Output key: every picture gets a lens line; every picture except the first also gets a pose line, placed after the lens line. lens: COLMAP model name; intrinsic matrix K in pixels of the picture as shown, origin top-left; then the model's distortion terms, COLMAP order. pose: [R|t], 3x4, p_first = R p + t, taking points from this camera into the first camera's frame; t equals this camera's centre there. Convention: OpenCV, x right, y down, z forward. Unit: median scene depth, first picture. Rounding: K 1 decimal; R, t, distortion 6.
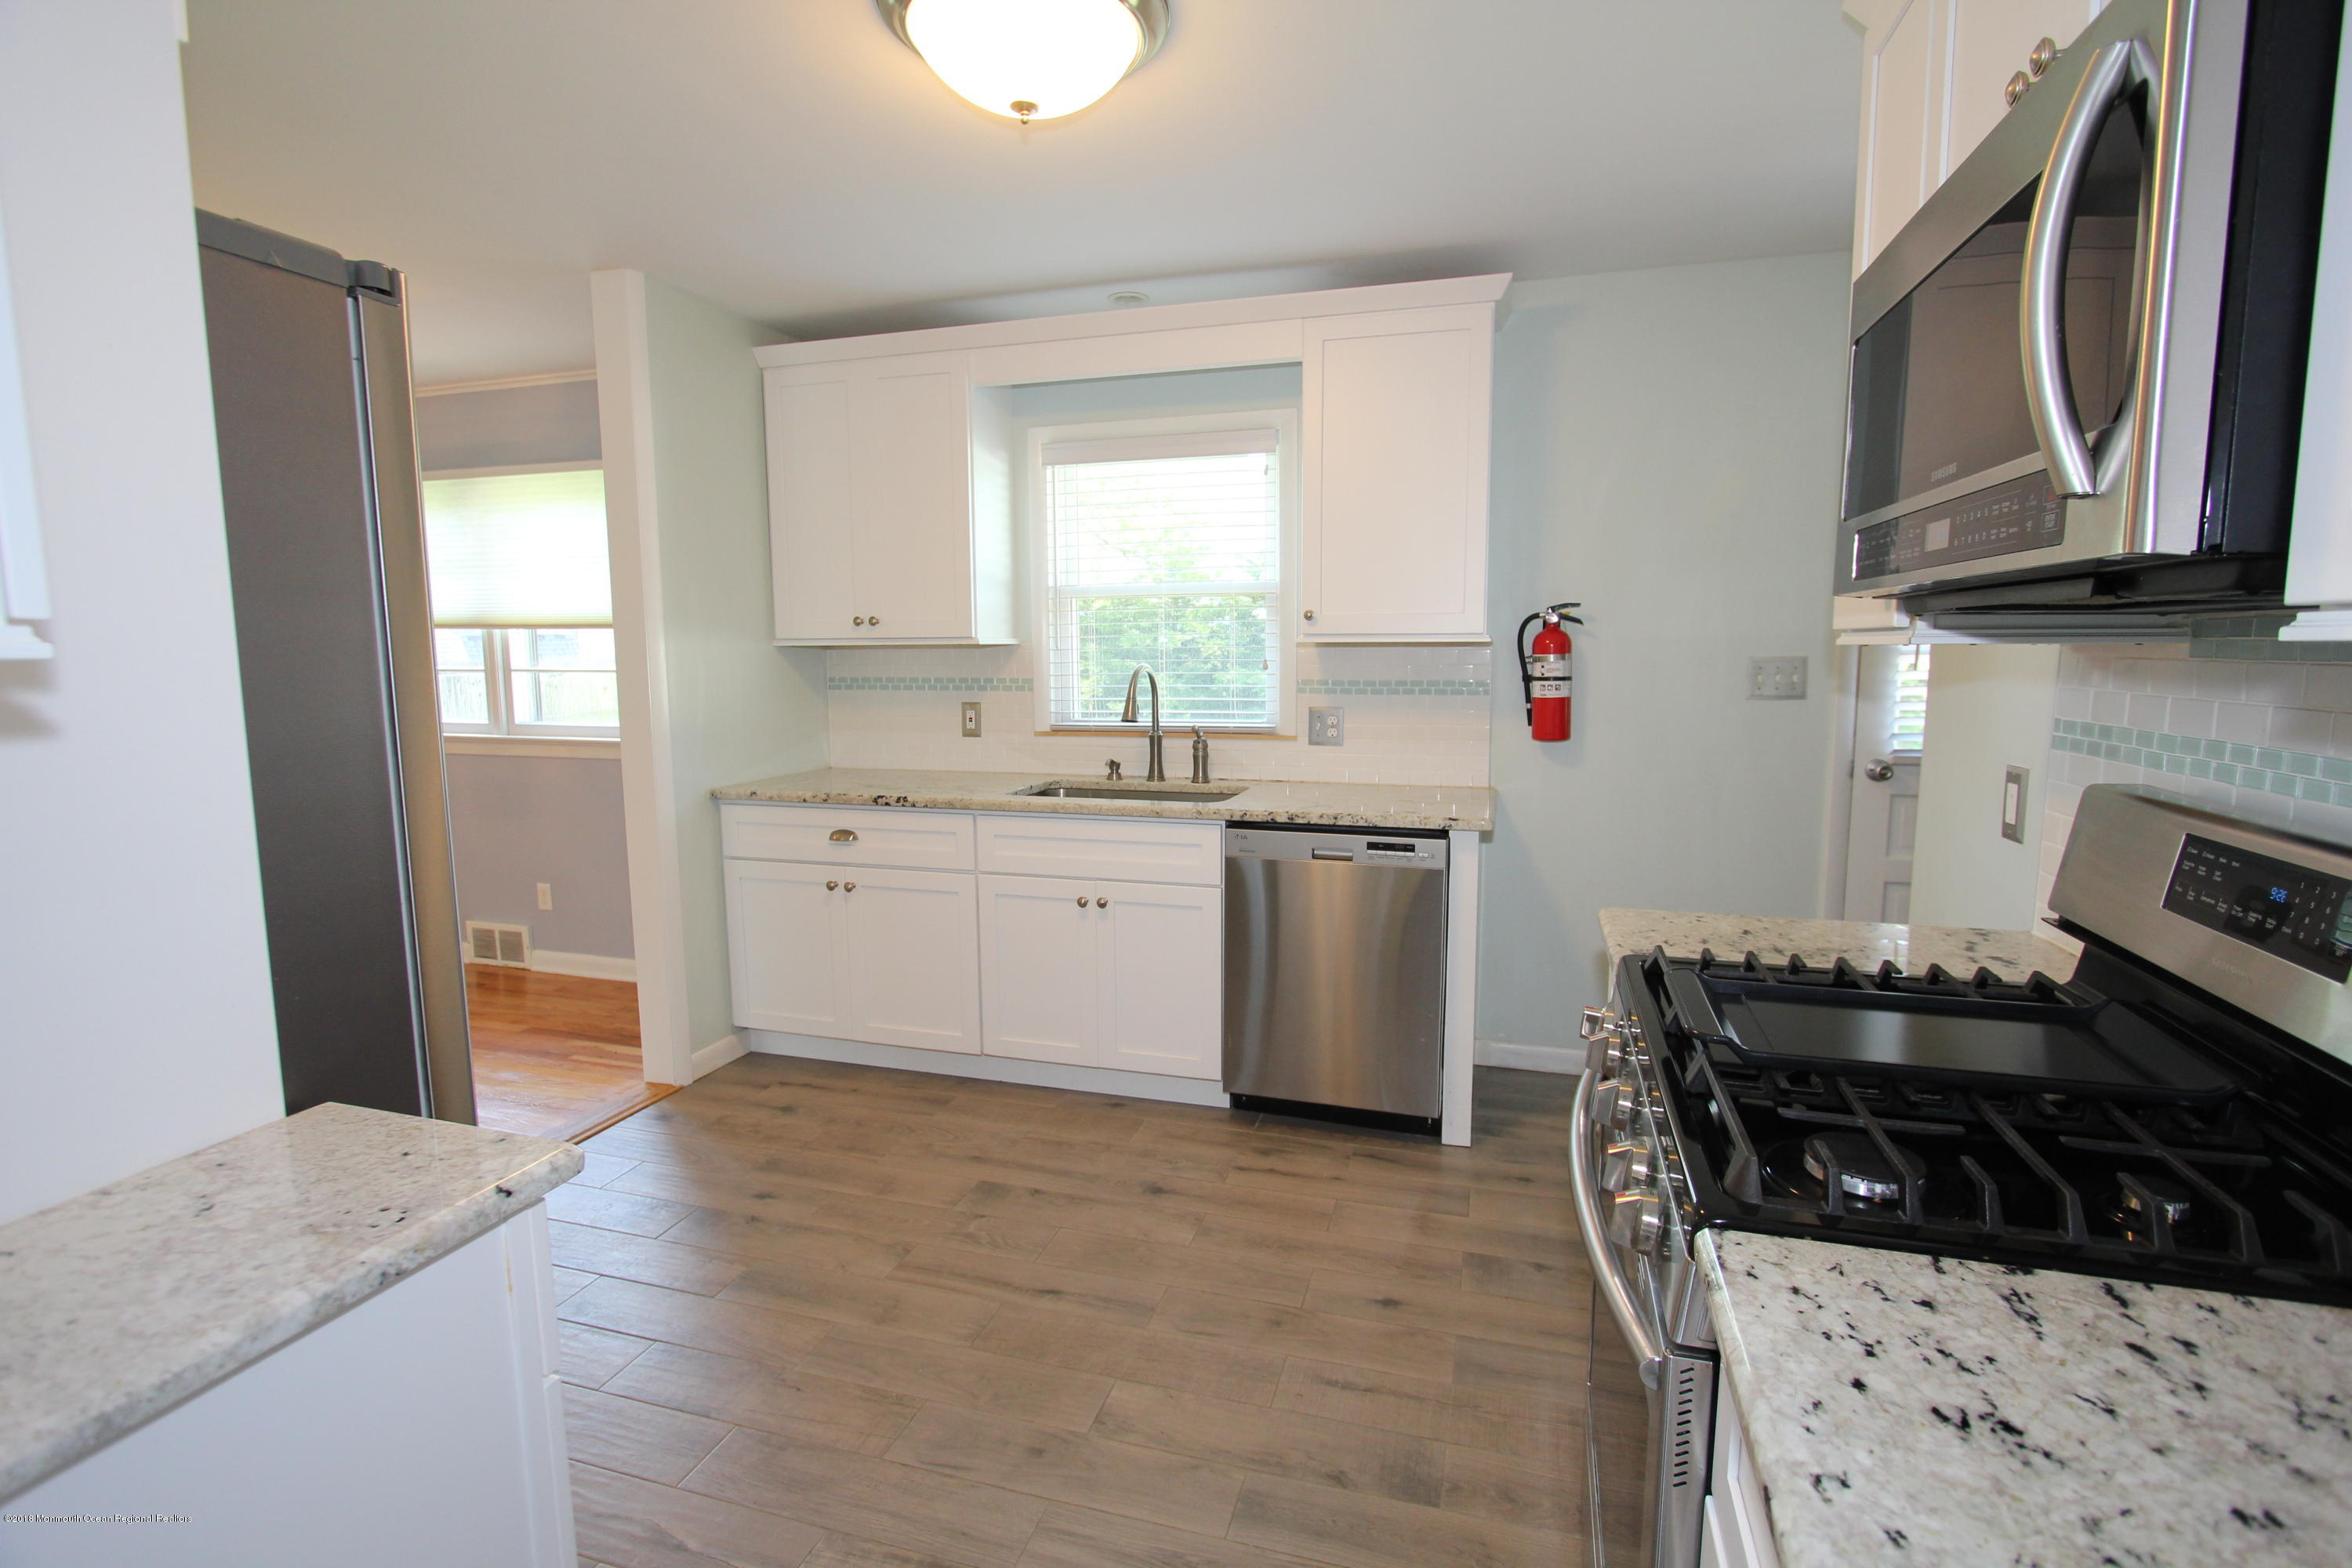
lens RADIAL K [[1078.3, 0, 1197.6], [0, 1078.3, 771.4], [0, 0, 1]] dist [-0.015284, 0.002100]
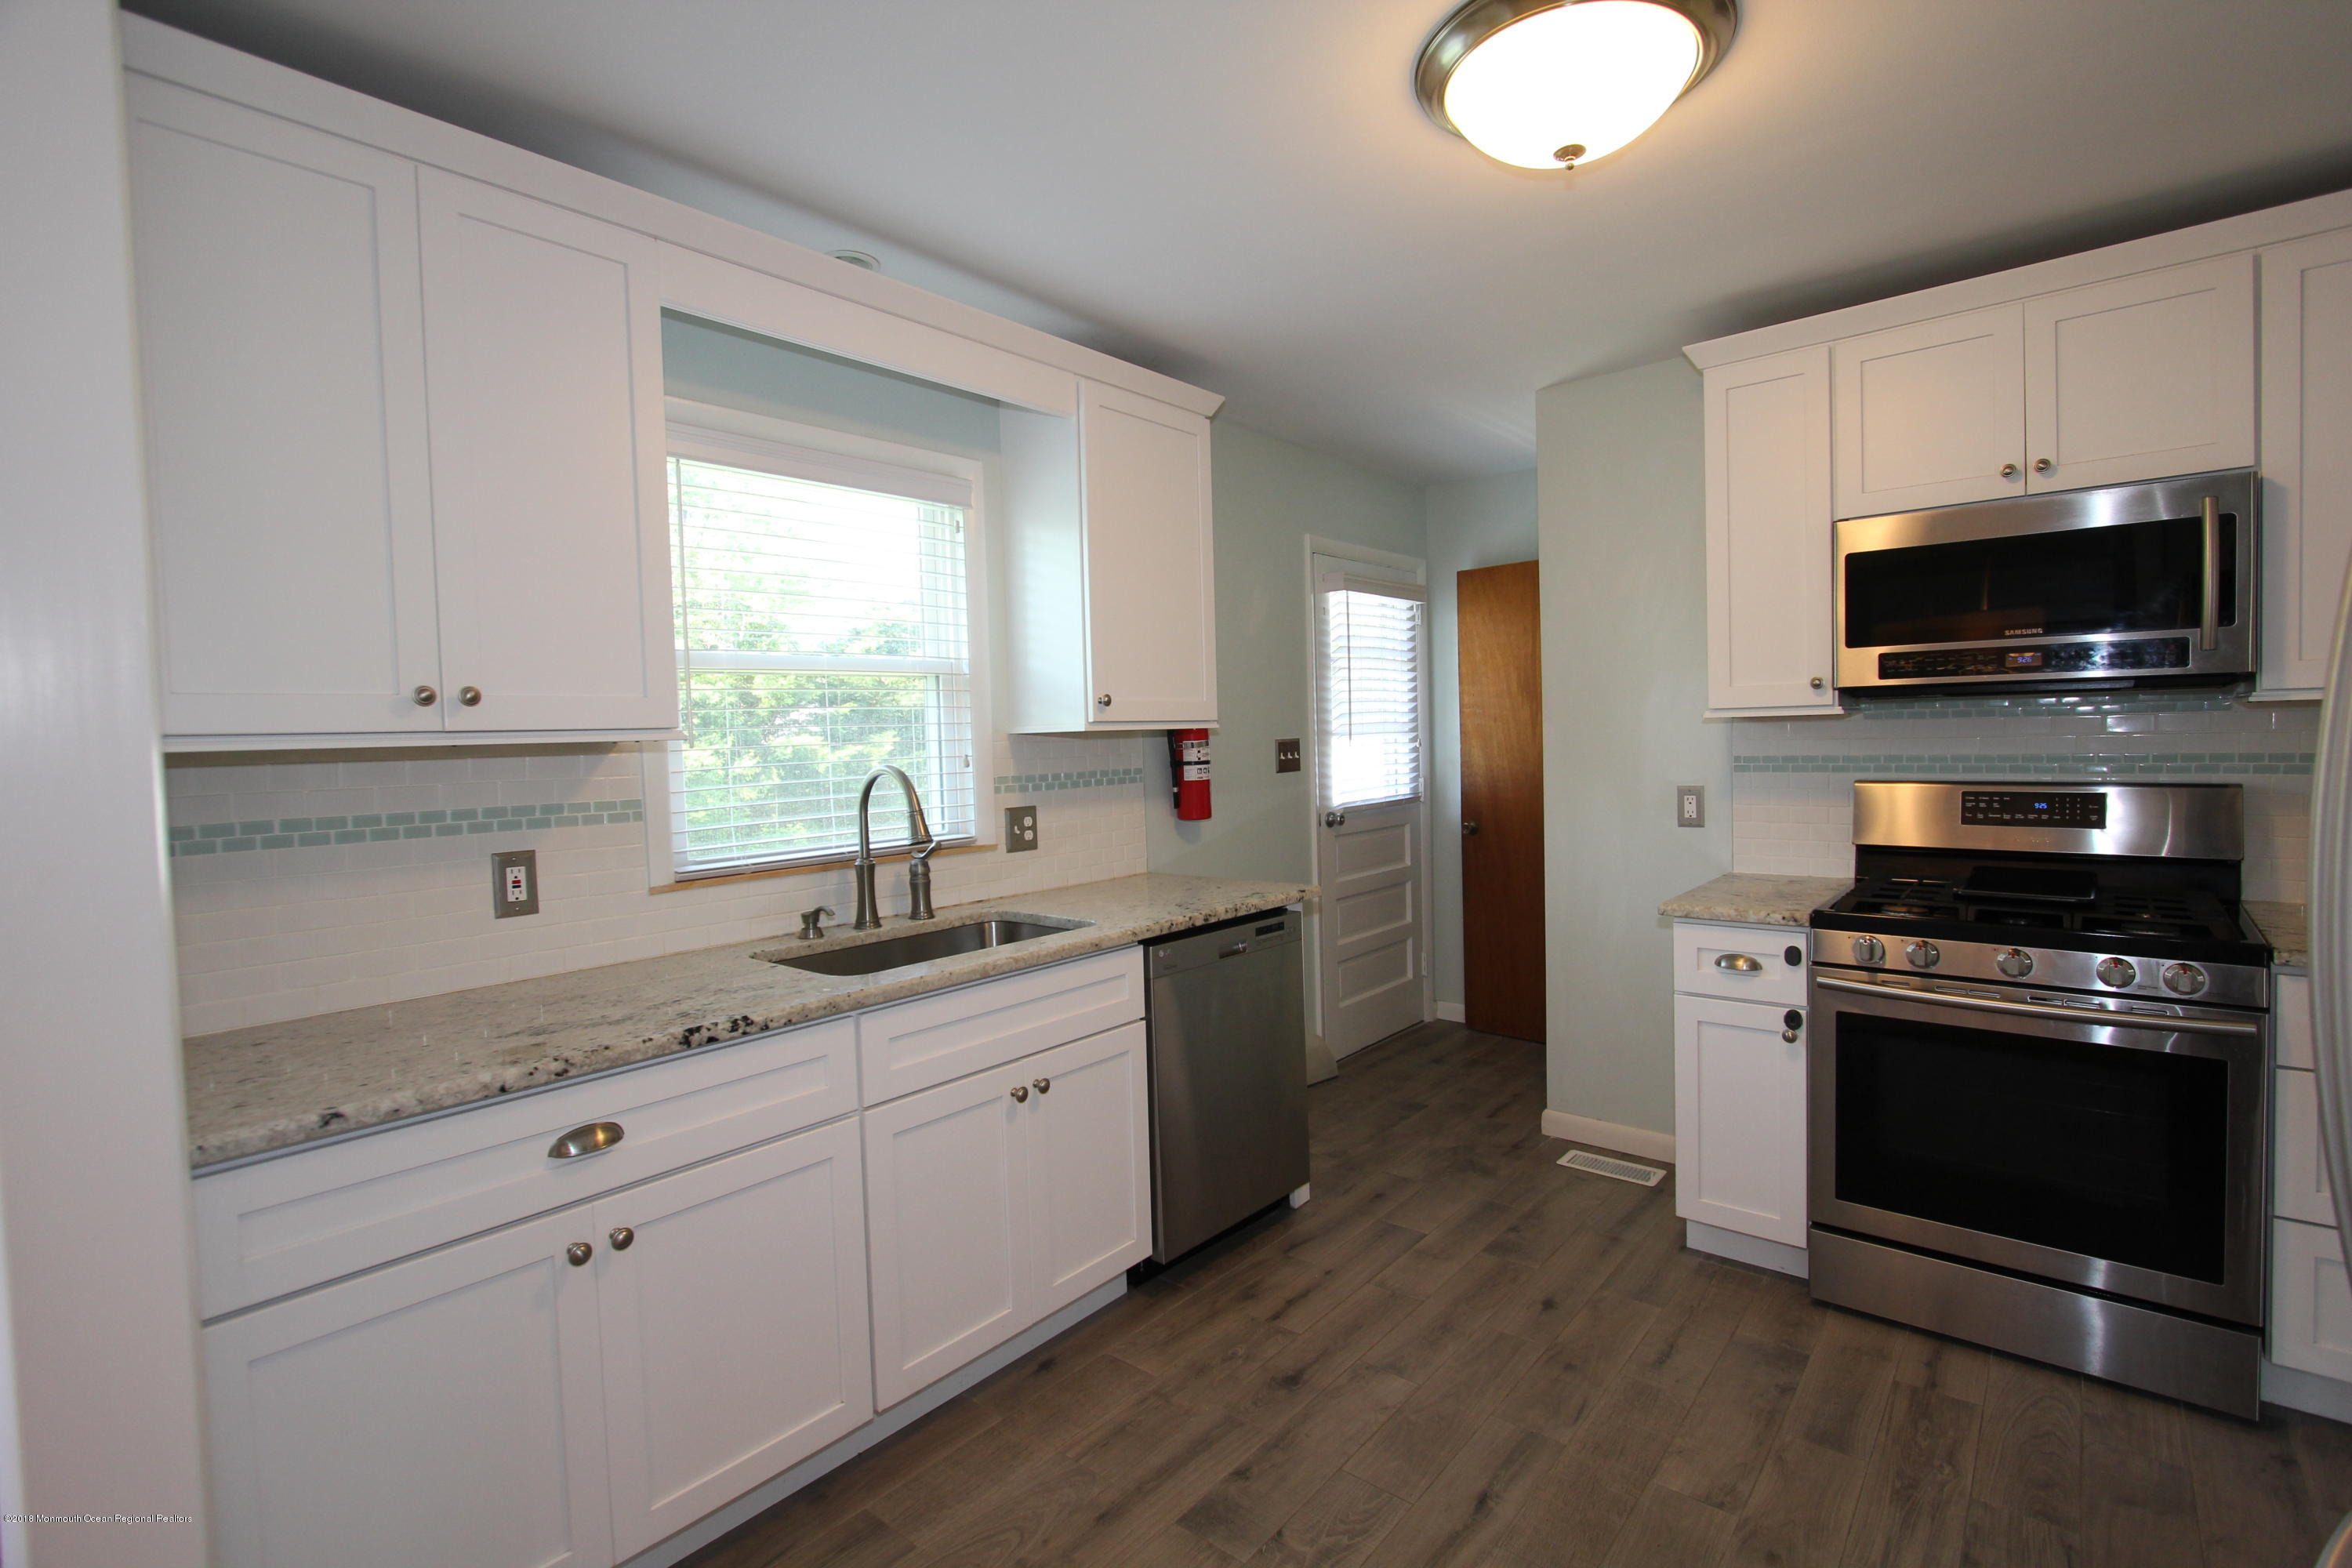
lens RADIAL K [[1078.3, 0, 1196.4], [0, 1078.3, 774.1], [0, 0, 1]] dist [-0.015284, 0.002100]
pose [[0.398785, -0.040712, 0.916140, -0.671665], [0.131786, 0.991189, -0.013318, -0.060322], [-0.907526, 0.126045, 0.400636, 0.563613]]
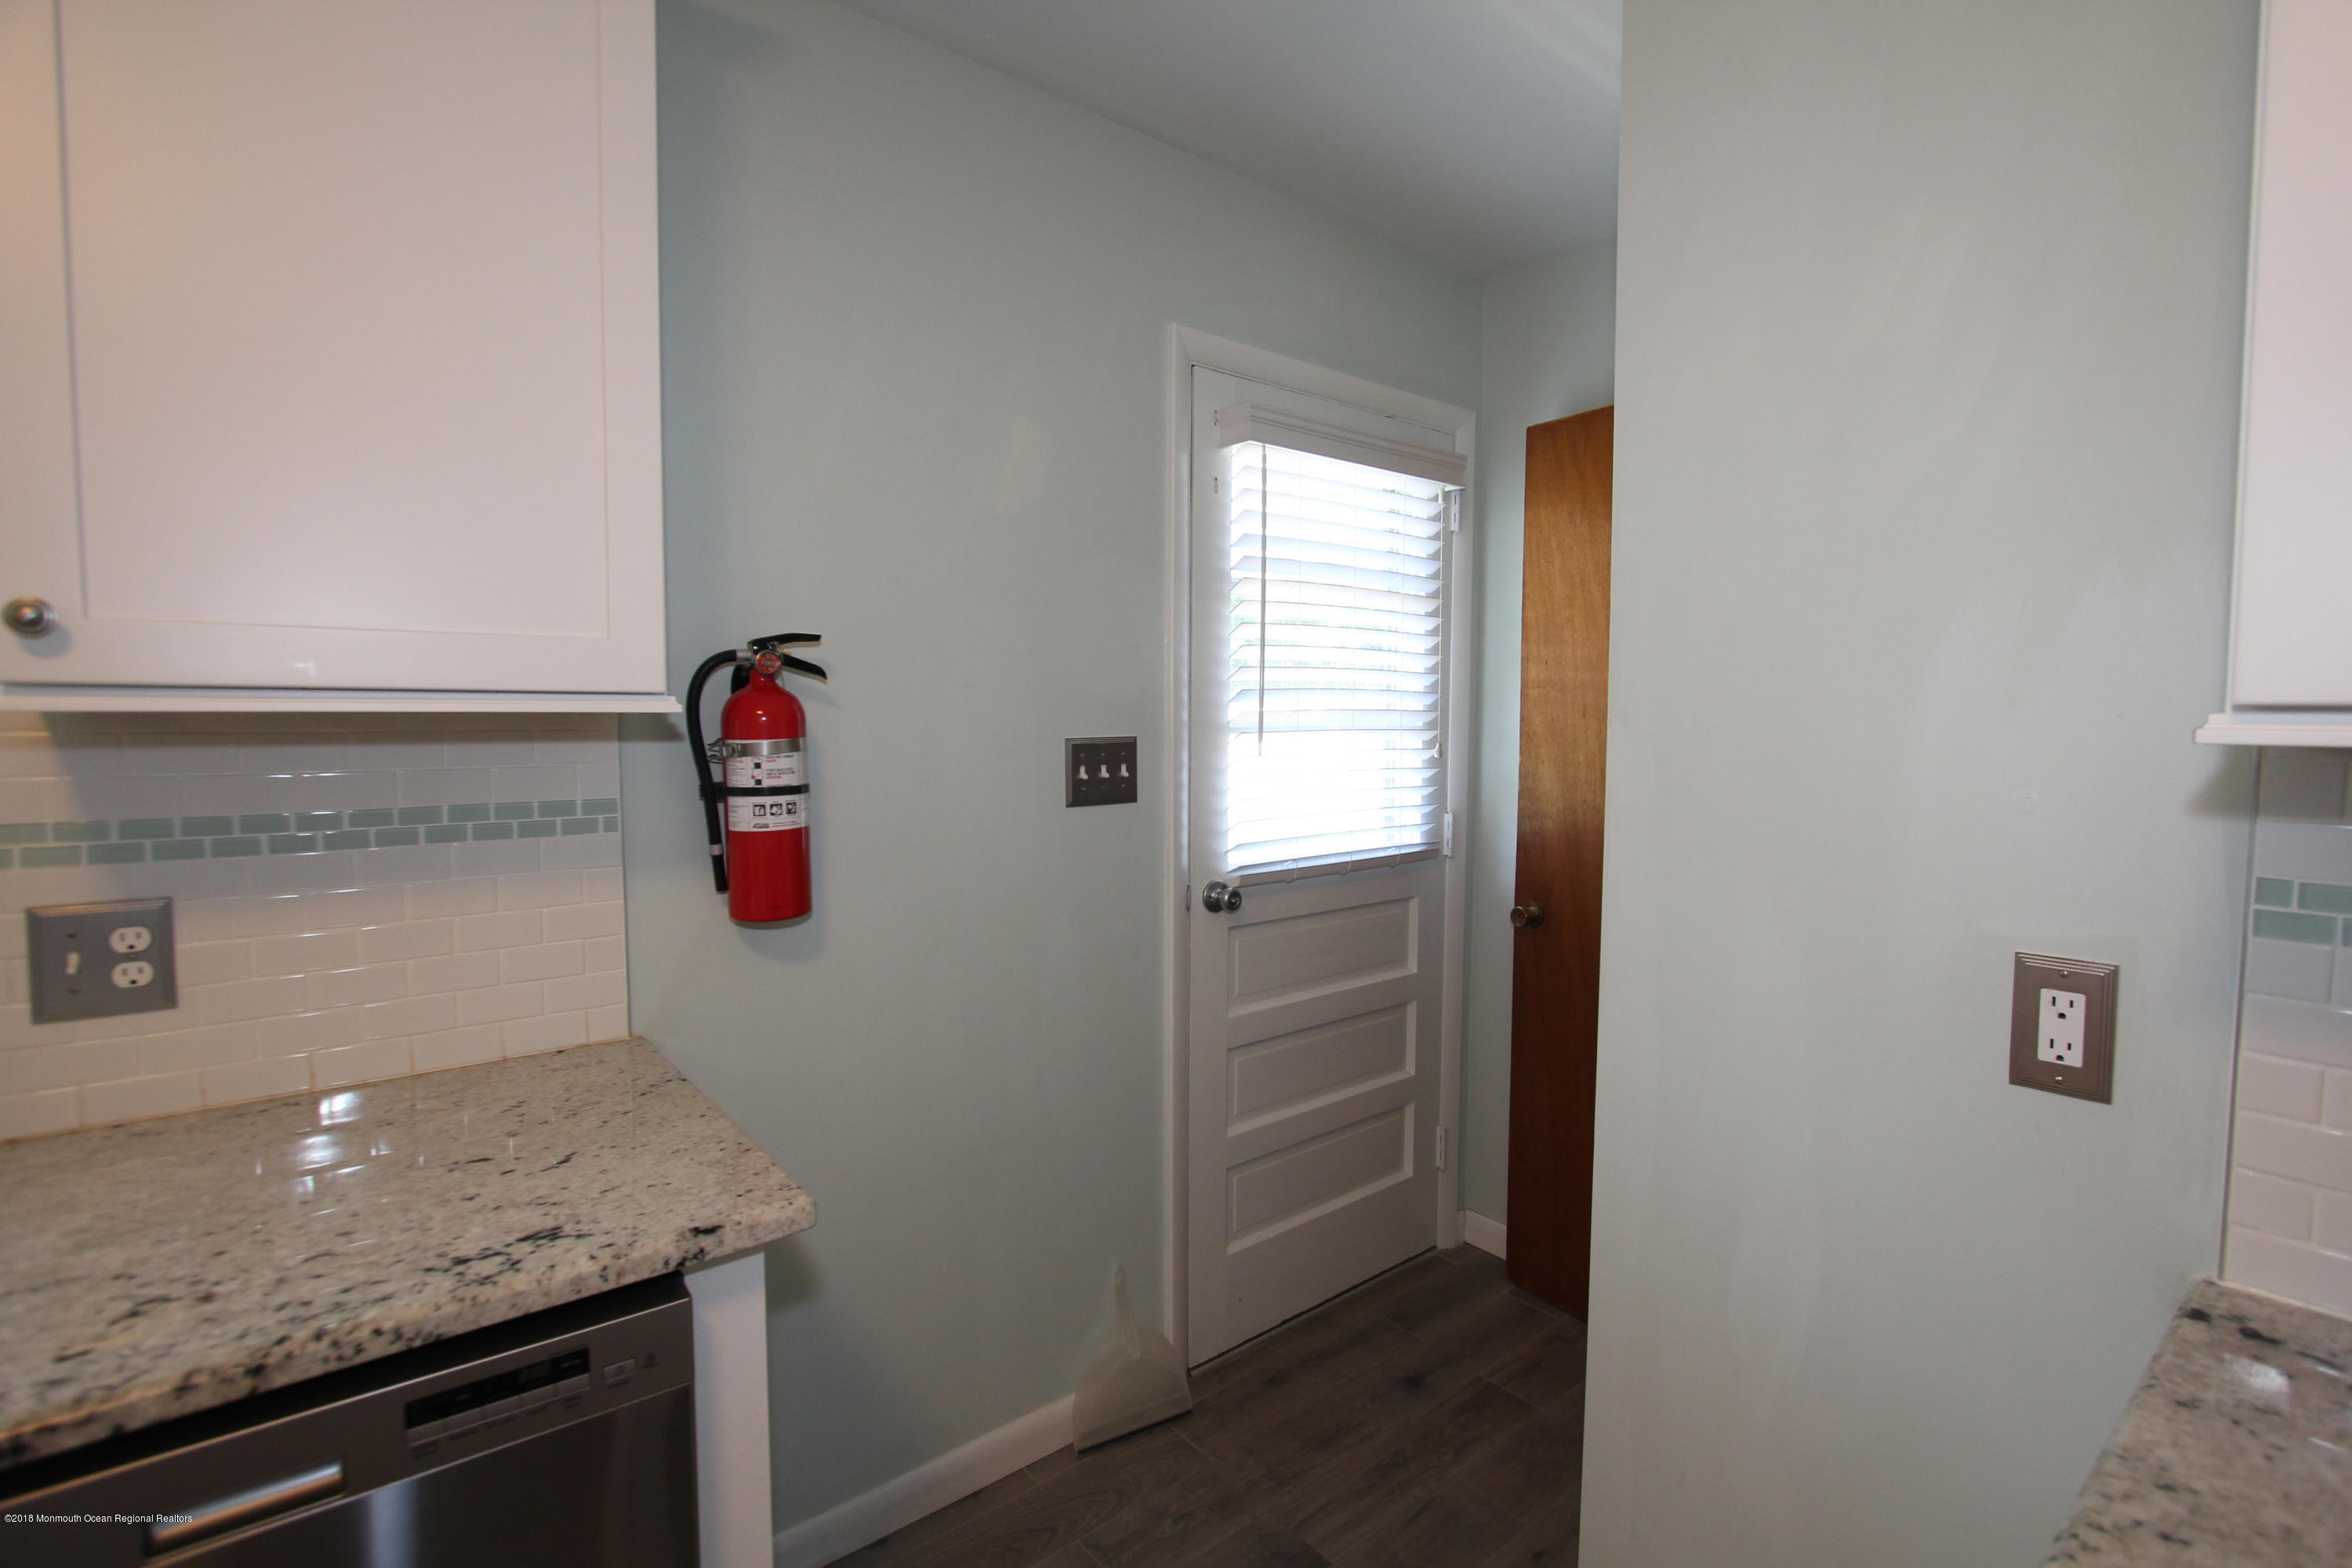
lens RADIAL K [[1078.3, 0, 1192.3], [0, 1078.3, 777.1], [0, 0, 1]] dist [-0.015284, 0.002100]
pose [[0.562392, -0.042439, 0.825781, 0.041642], [0.087459, 0.996133, -0.008370, -0.071517], [-0.822232, 0.076929, 0.563929, 0.576874]]
